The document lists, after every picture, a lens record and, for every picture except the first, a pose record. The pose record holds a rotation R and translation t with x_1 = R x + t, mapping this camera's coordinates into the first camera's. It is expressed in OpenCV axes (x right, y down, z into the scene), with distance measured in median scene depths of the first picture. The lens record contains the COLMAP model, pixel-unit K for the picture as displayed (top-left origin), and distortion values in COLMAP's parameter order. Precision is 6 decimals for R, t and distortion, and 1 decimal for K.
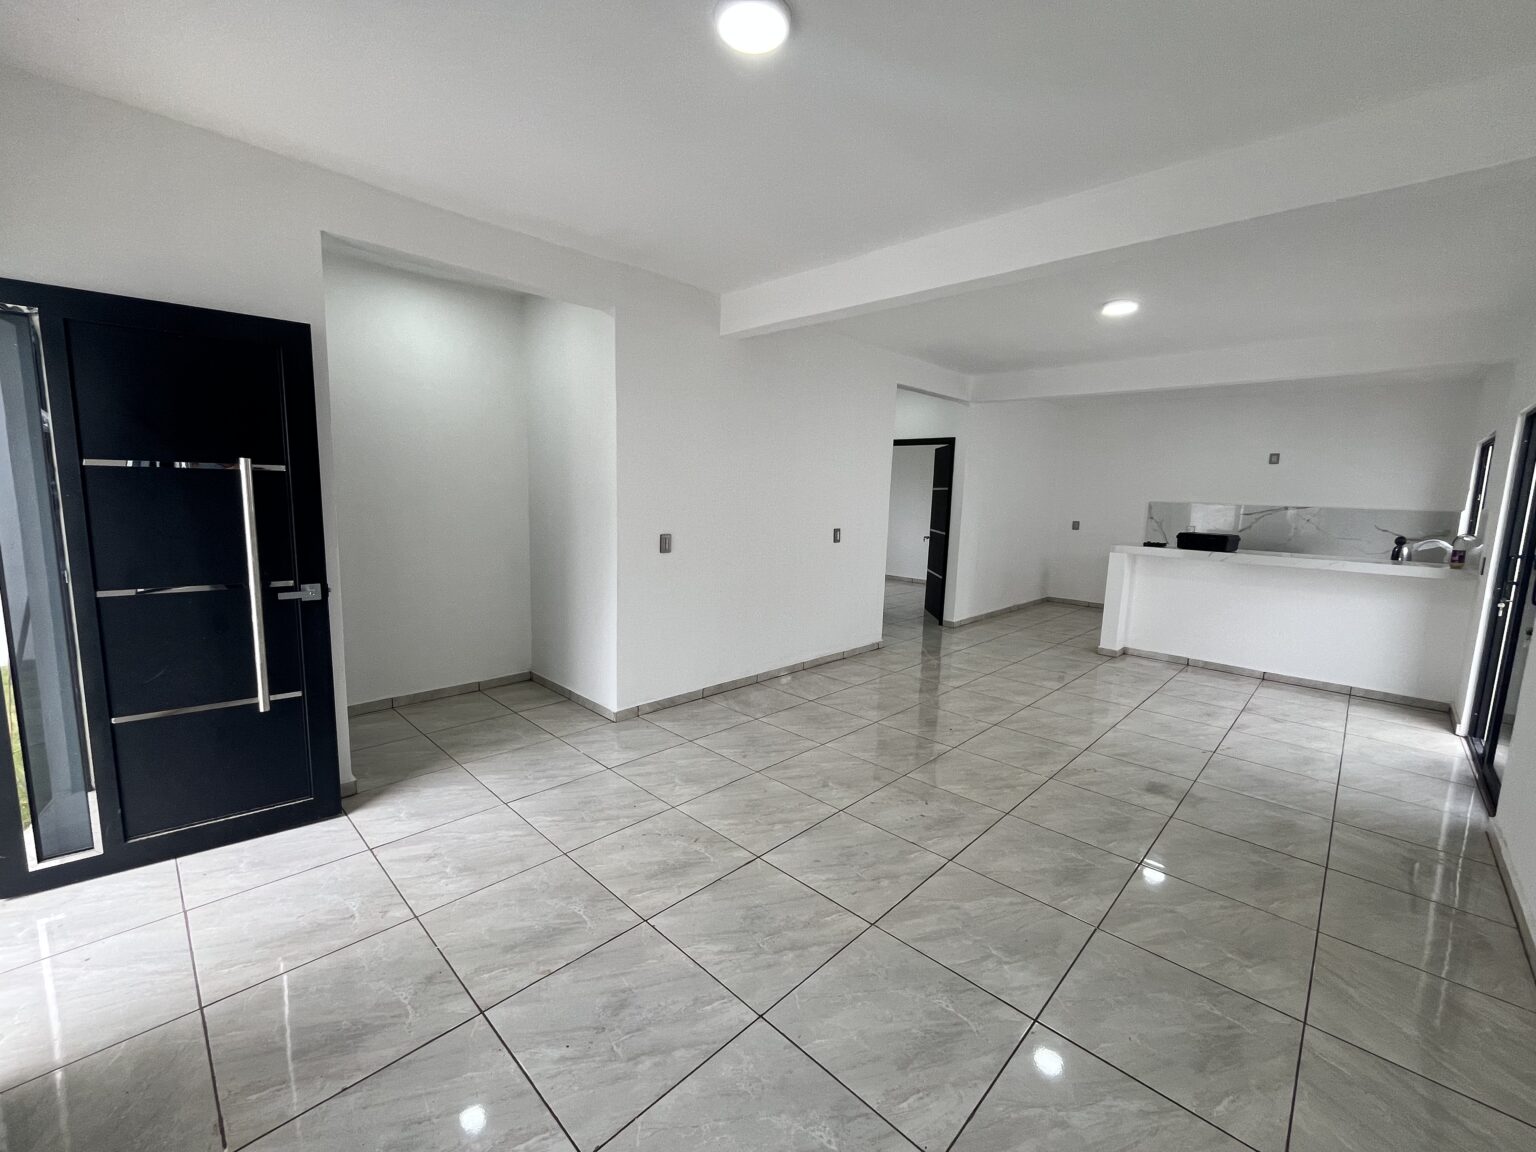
lens RADIAL K [[624.9, 0, 760.9], [0, 624.9, 574.0], [0, 0, 1]] dist [0.001805, 0.000015]
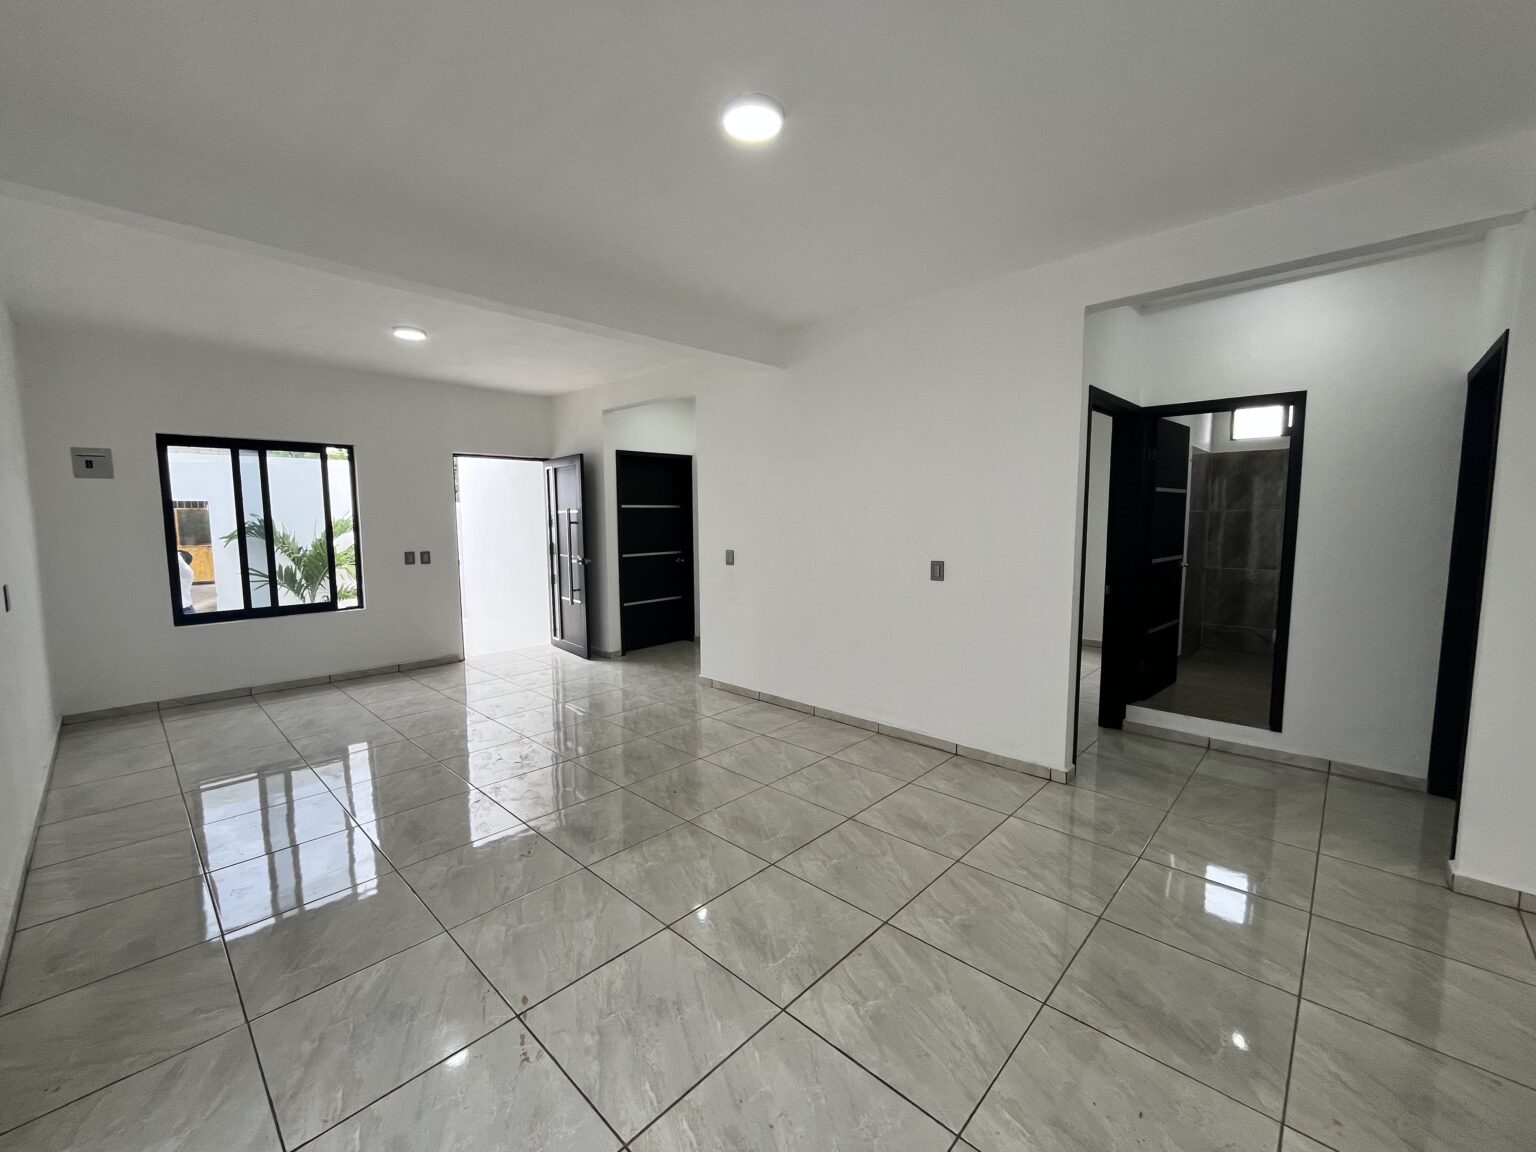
lens RADIAL K [[624.9, 0, 761.2], [0, 624.9, 576.4], [0, 0, 1]] dist [0.001805, 0.000015]
pose [[0.016905, 0.070484, -0.997370, 0.921504], [-0.121962, 0.990209, 0.067911, -0.088271], [0.992391, 0.120493, 0.025335, 0.874483]]
